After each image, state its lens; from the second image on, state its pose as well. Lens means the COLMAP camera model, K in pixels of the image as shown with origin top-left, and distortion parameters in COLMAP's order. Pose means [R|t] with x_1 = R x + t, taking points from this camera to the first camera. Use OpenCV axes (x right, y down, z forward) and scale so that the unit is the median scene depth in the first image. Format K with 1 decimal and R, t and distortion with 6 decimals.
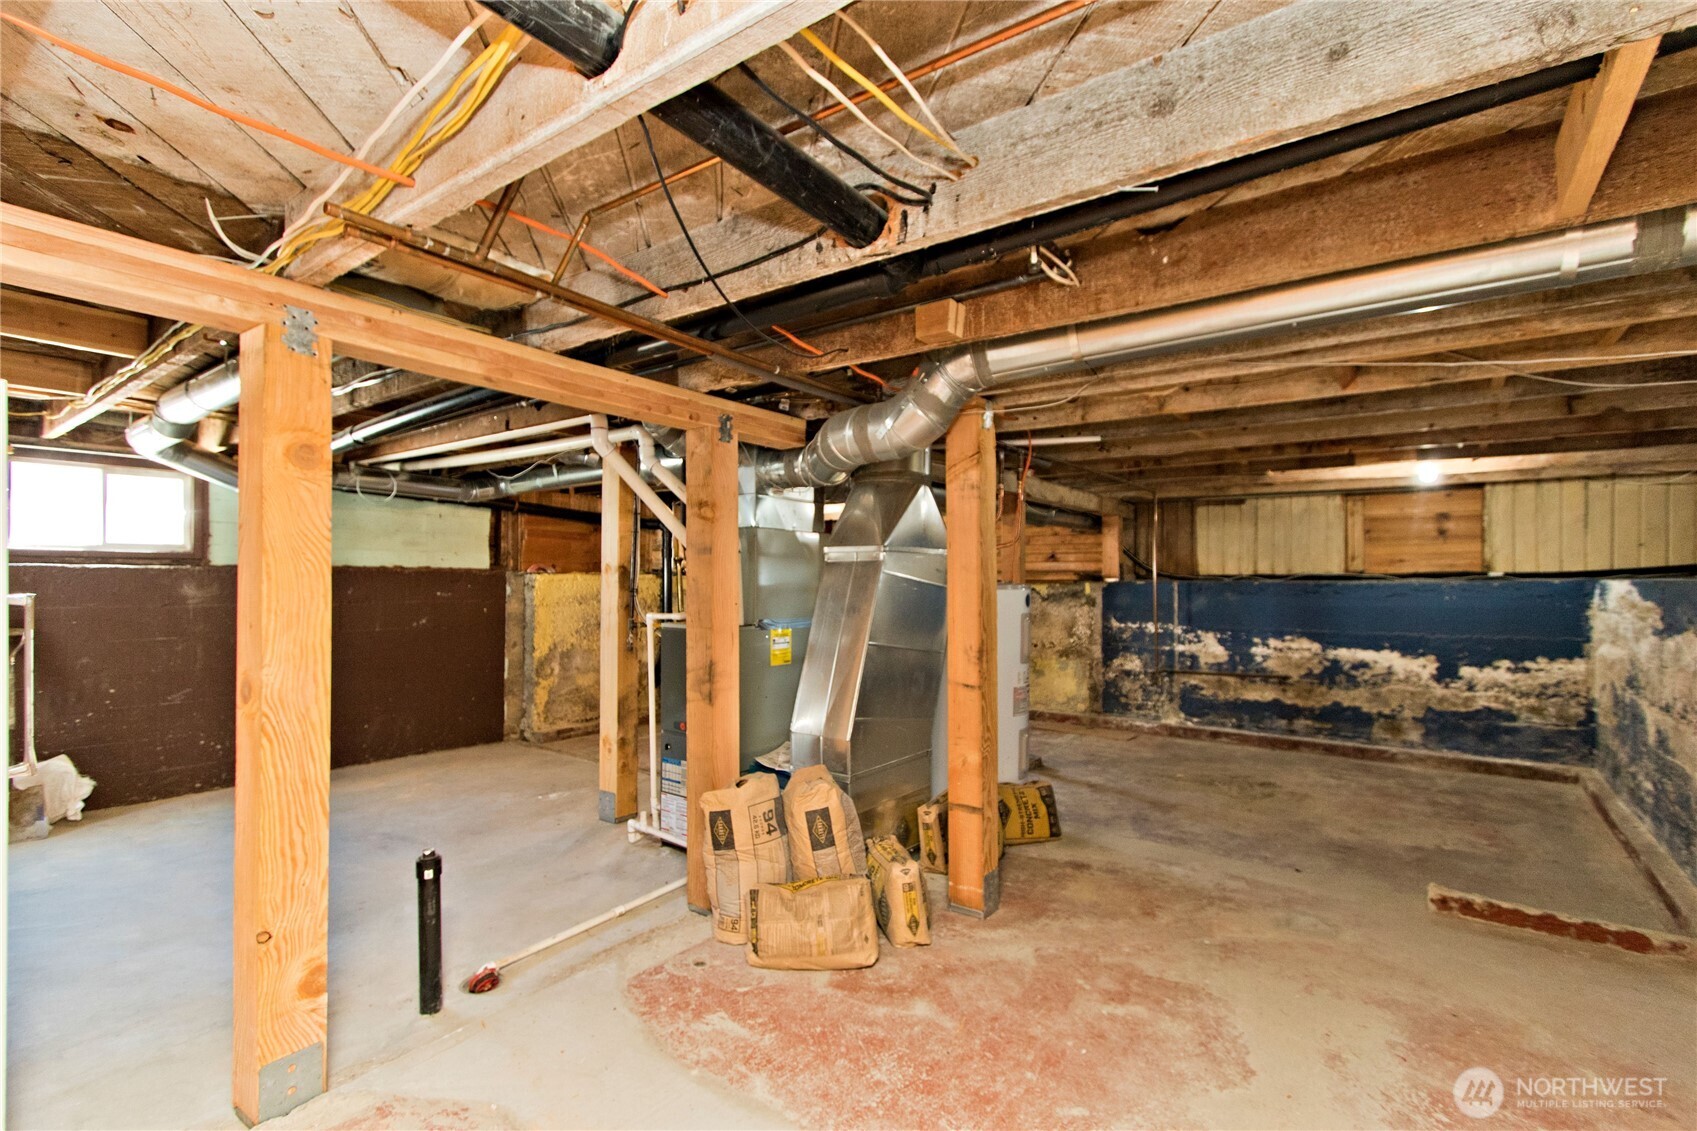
lens RADIAL K [[776.7, 0, 849.6], [0, 776.7, 546.2], [0, 0, 1]] dist [0.004355, -0.000053]
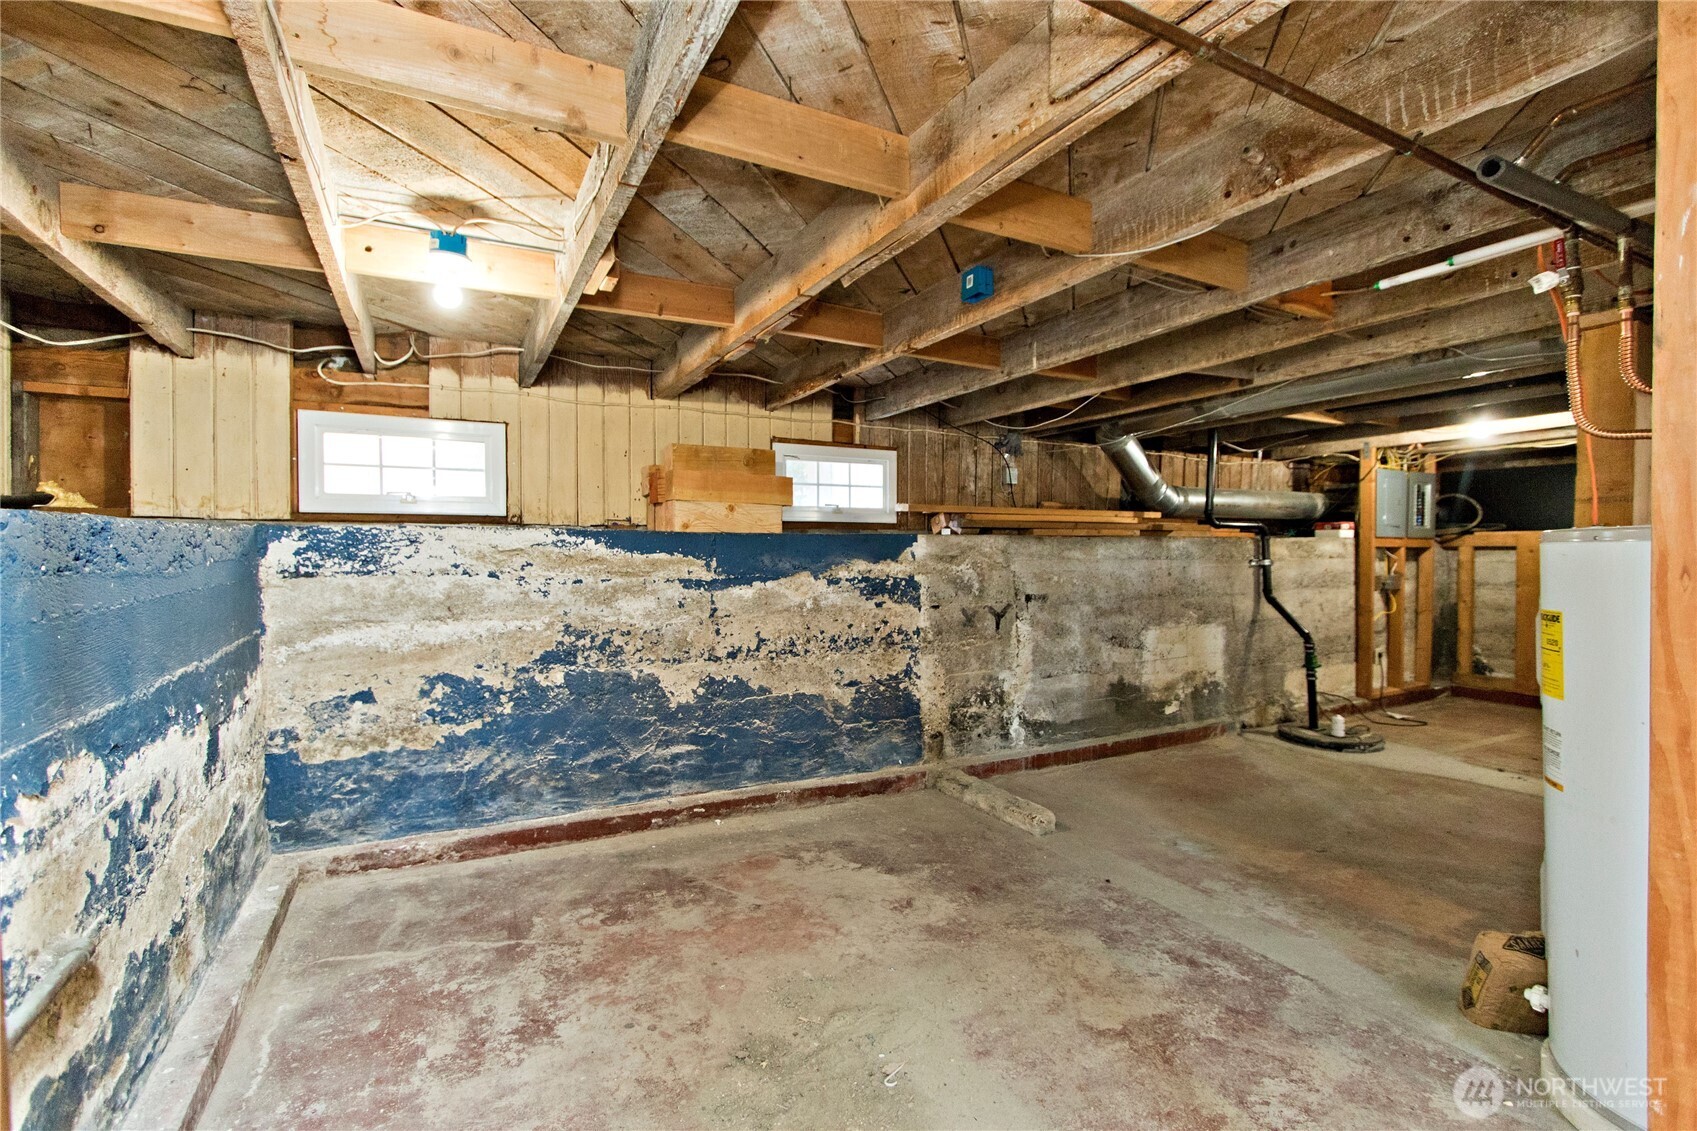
lens RADIAL K [[776.7, 0, 849.6], [0, 776.7, 546.2], [0, 0, 1]] dist [0.004355, -0.000053]
pose [[-0.898756, -0.010085, 0.438333, 0.378717], [-0.026610, 0.999147, -0.031574, 0.077173], [-0.437641, -0.040041, -0.898258, 1.528457]]
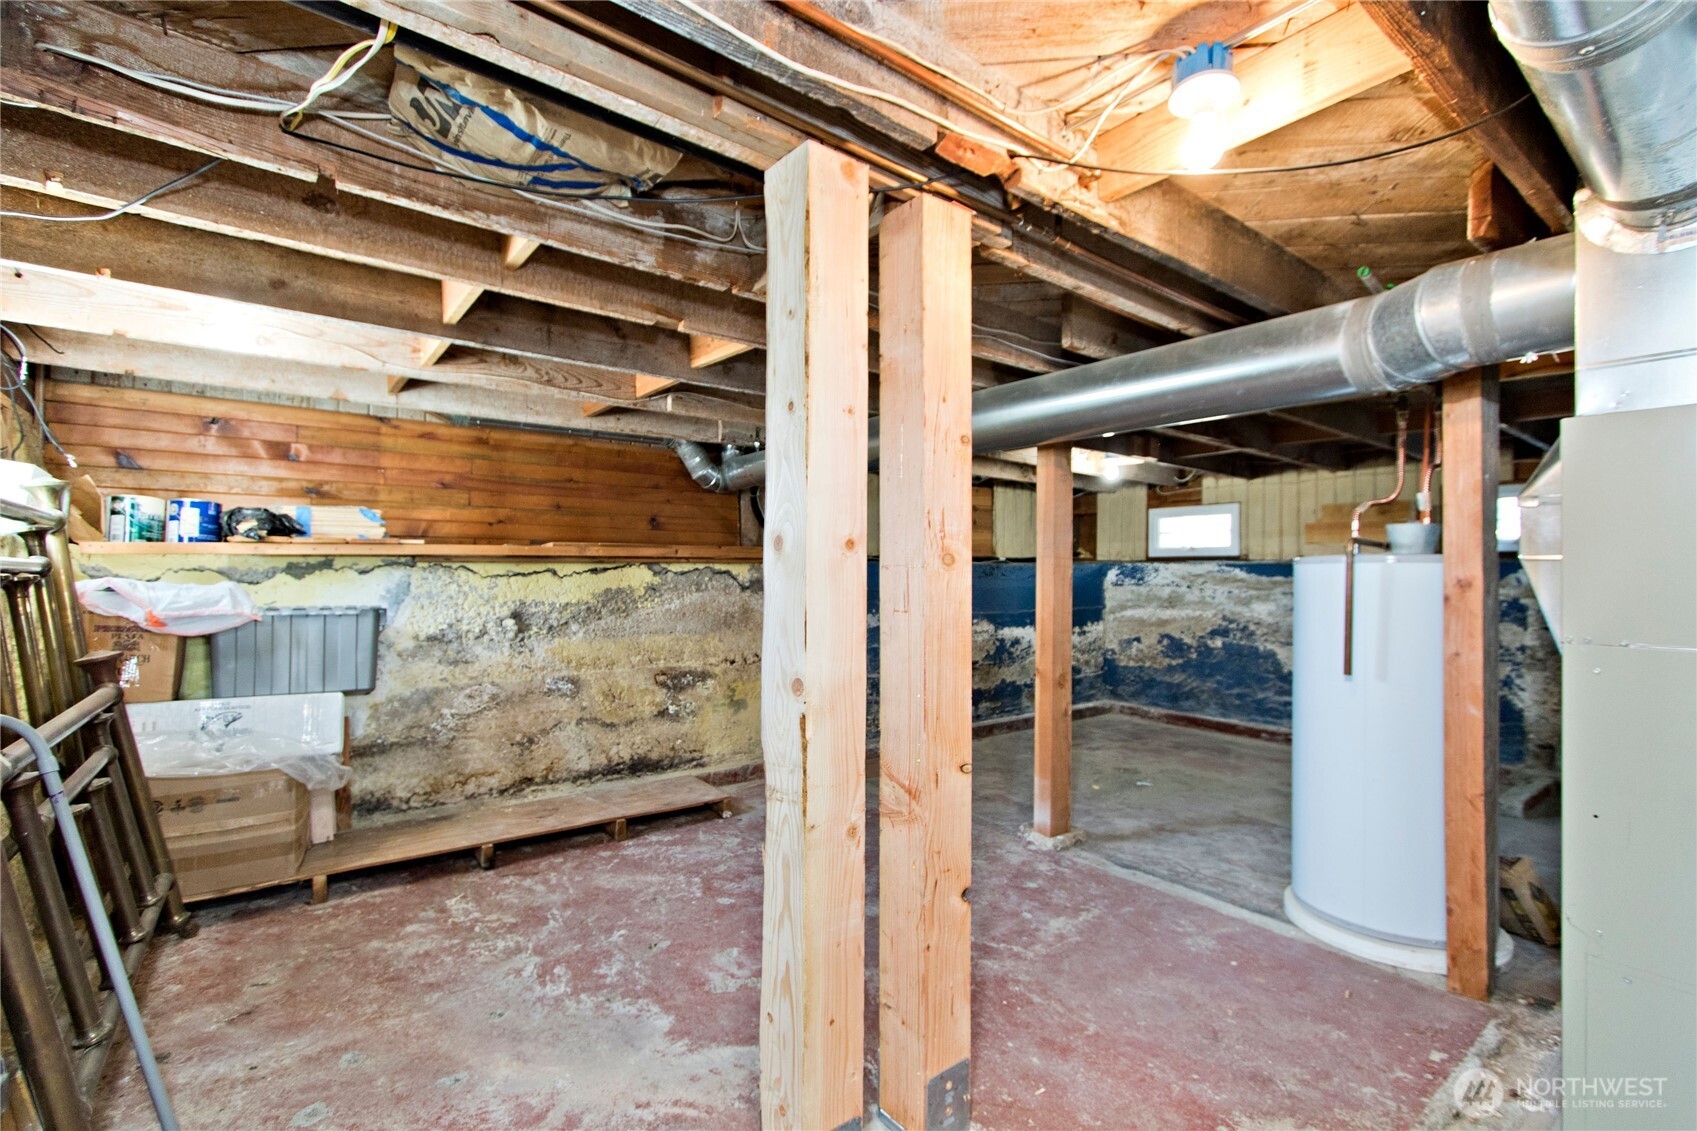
lens RADIAL K [[776.7, 0, 849.6], [0, 776.7, 546.2], [0, 0, 1]] dist [0.004355, -0.000053]
pose [[0.263261, 0.031613, 0.964207, -0.565950], [-0.044609, 0.998793, -0.020567, 0.071952], [-0.963693, -0.037597, 0.264353, 1.244372]]
